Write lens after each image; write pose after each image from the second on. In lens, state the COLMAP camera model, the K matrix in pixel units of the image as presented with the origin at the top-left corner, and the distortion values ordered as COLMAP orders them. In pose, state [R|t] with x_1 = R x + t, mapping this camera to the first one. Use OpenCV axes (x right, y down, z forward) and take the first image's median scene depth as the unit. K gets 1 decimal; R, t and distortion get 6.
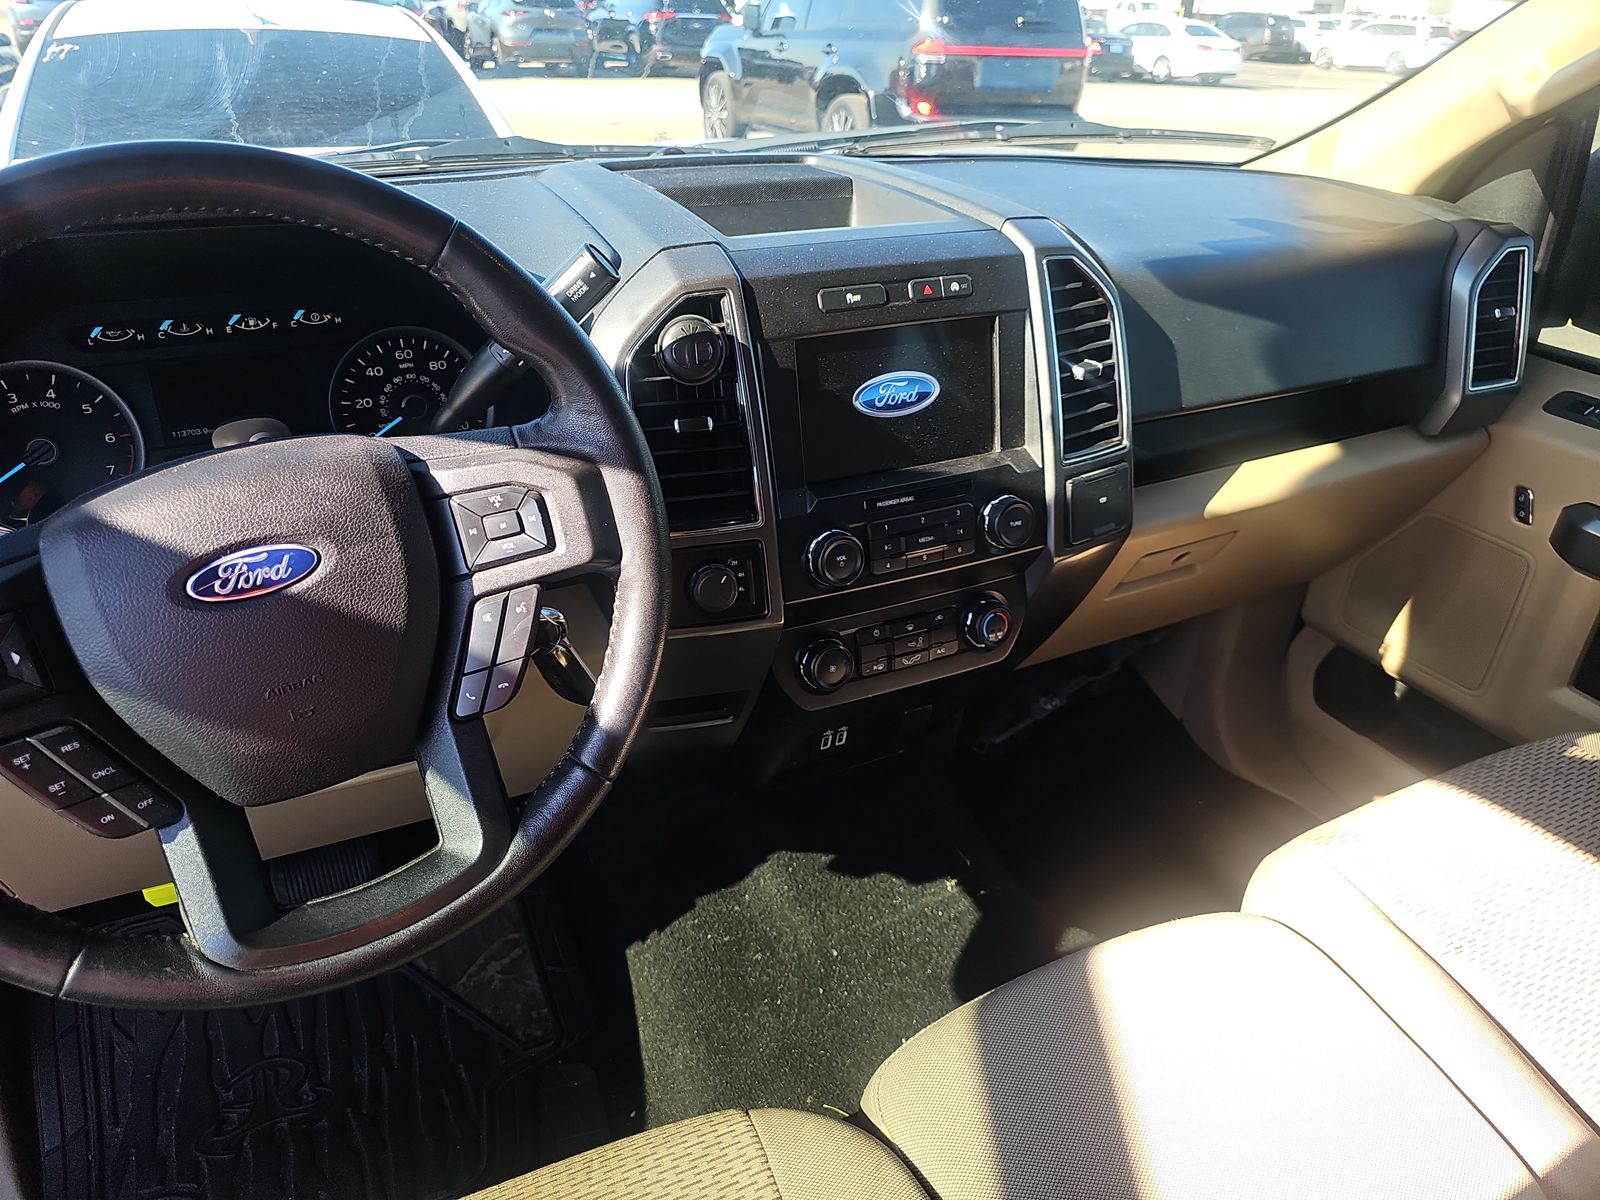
lens RADIAL K [[1077.0, 0, 799.5], [0, 1077.0, 622.0], [0, 0, 1]] dist [0.030007, -0.040724]
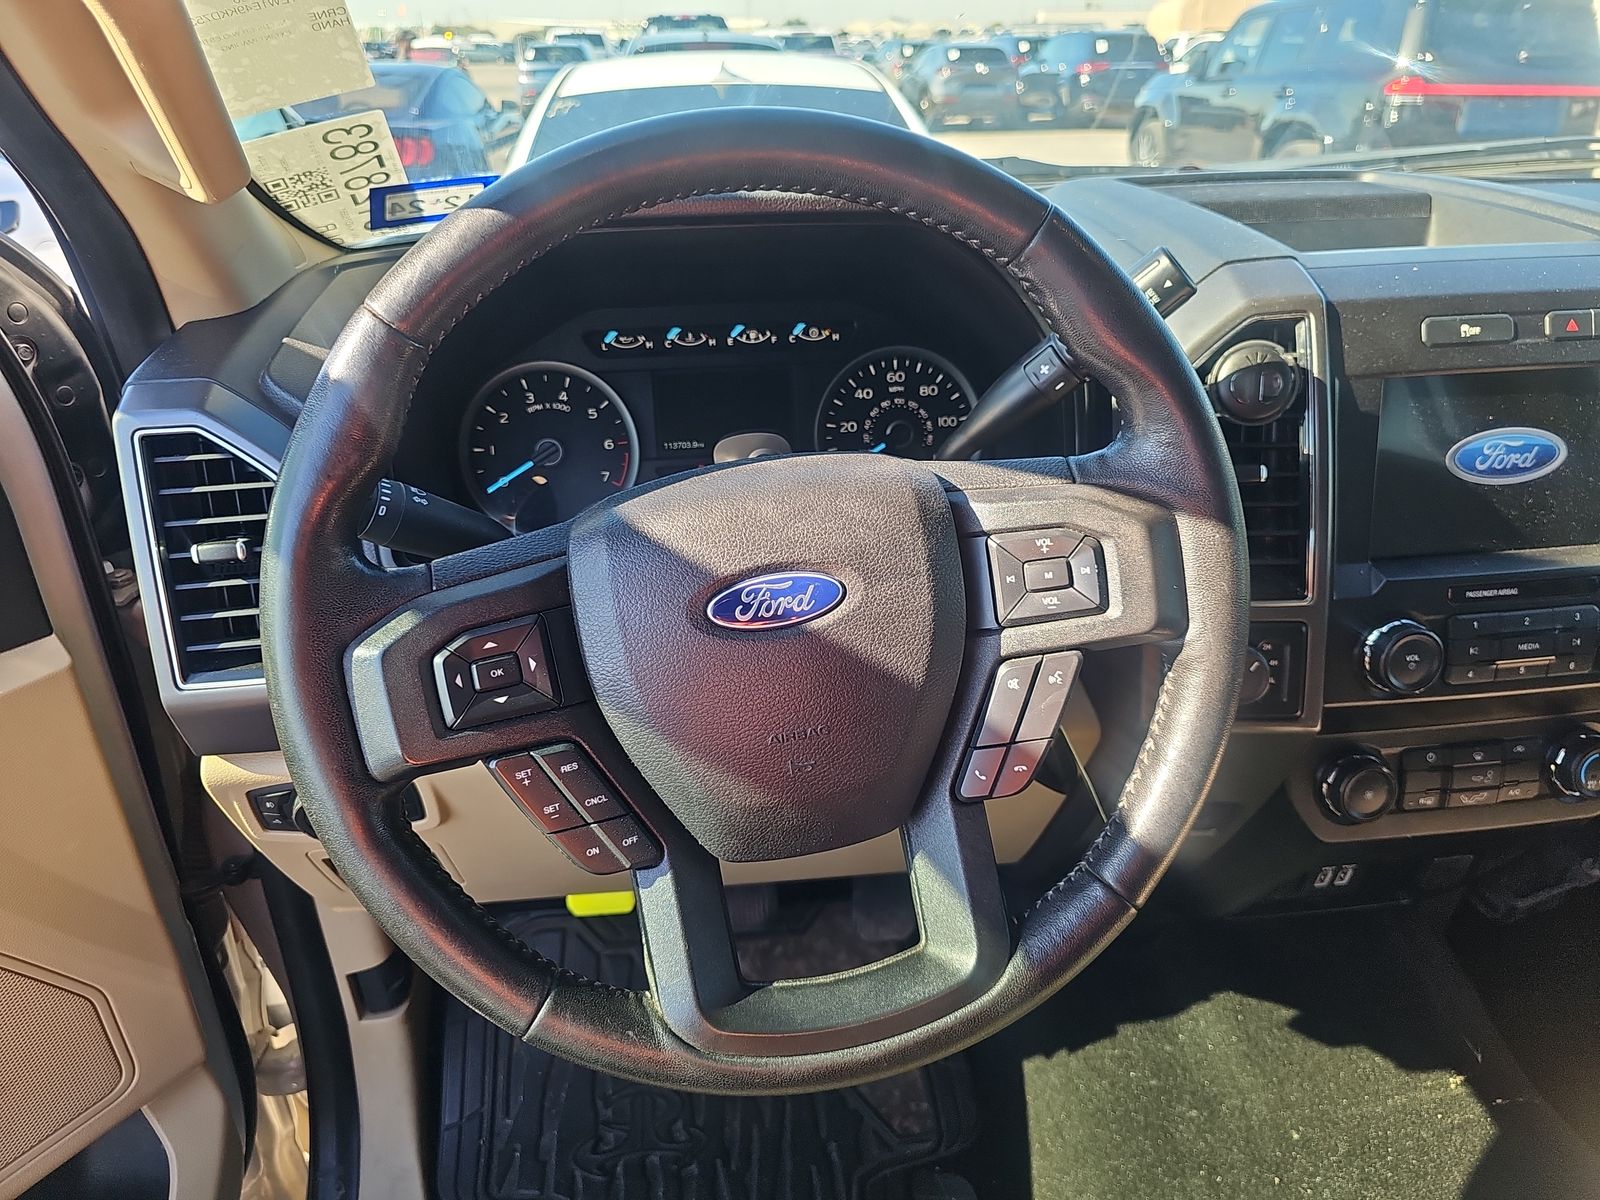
lens RADIAL K [[1094.5, 0, 802.5], [0, 1094.5, 648.1], [0, 0, 1]] dist [0.054032, -0.106162]
pose [[0.940391, 0.125538, -0.316076, -0.129769], [-0.133503, 0.991042, -0.003579, -0.004942], [0.312796, 0.045563, 0.948727, 0.109952]]
